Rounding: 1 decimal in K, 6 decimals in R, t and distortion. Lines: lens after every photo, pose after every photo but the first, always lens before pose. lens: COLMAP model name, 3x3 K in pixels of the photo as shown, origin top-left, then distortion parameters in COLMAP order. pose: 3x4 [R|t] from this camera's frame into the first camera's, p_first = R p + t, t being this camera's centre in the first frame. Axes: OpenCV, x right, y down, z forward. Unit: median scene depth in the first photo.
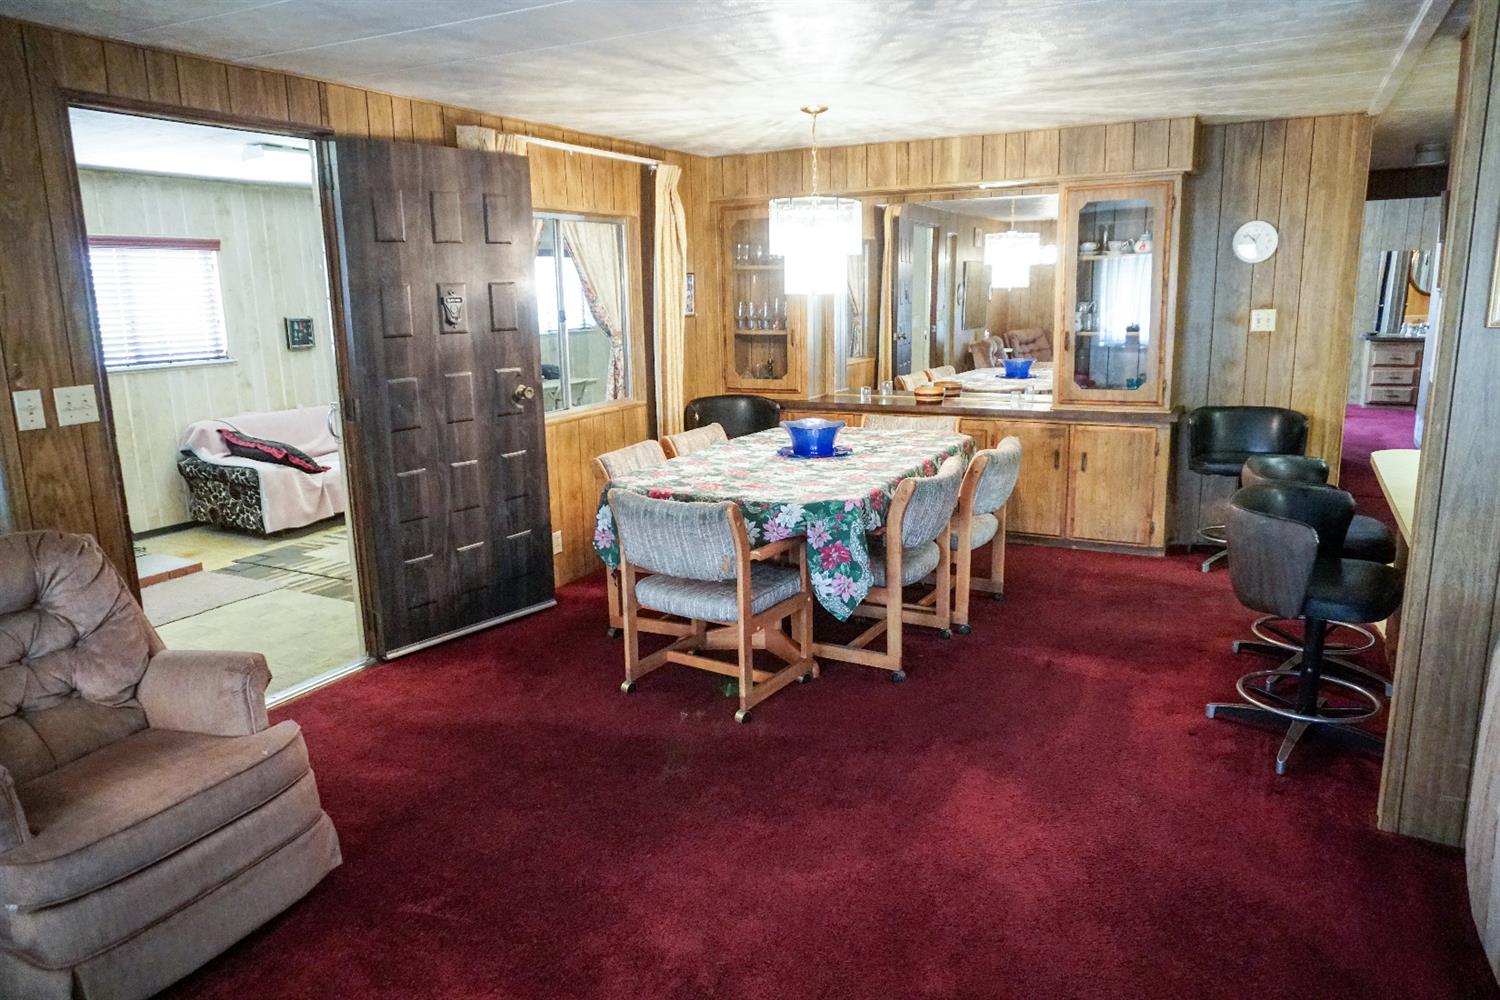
lens RADIAL K [[1006.9, 0, 750.0], [0, 1006.9, 500.0], [0, 0, 1]] dist [-0.046739, 0.041161]
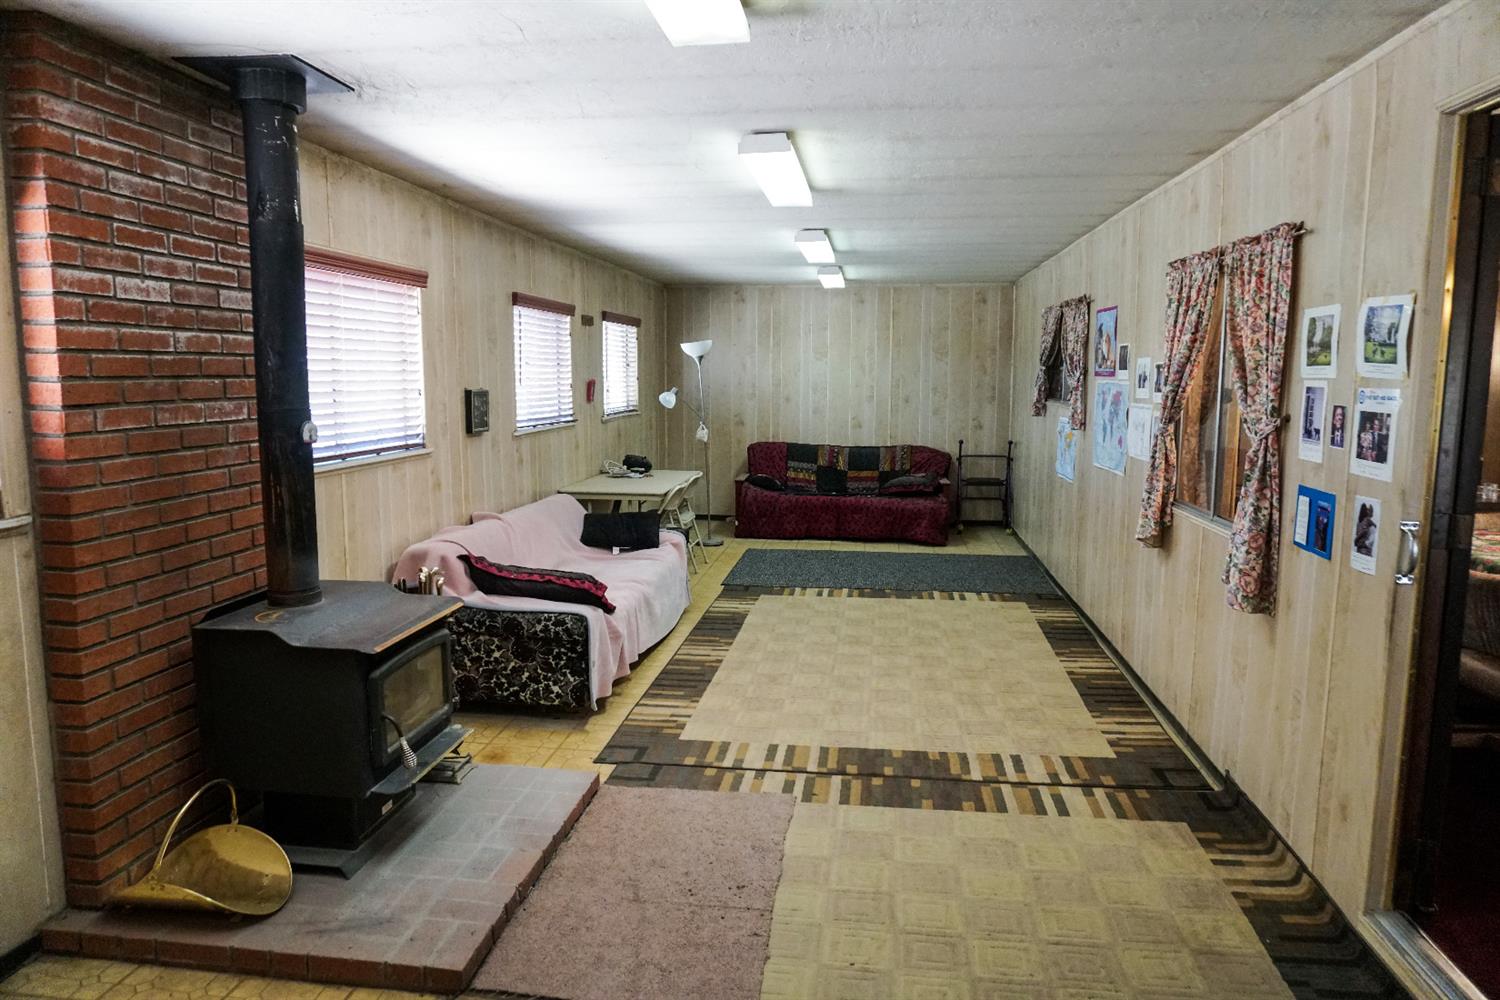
lens RADIAL K [[1006.9, 0, 750.0], [0, 1006.9, 500.0], [0, 0, 1]] dist [-0.046739, 0.041161]
pose [[0.934113, -0.020768, 0.356373, -0.613859], [0.050260, 0.996013, -0.073697, -0.050510], [-0.353422, 0.086753, 0.931433, 0.330092]]
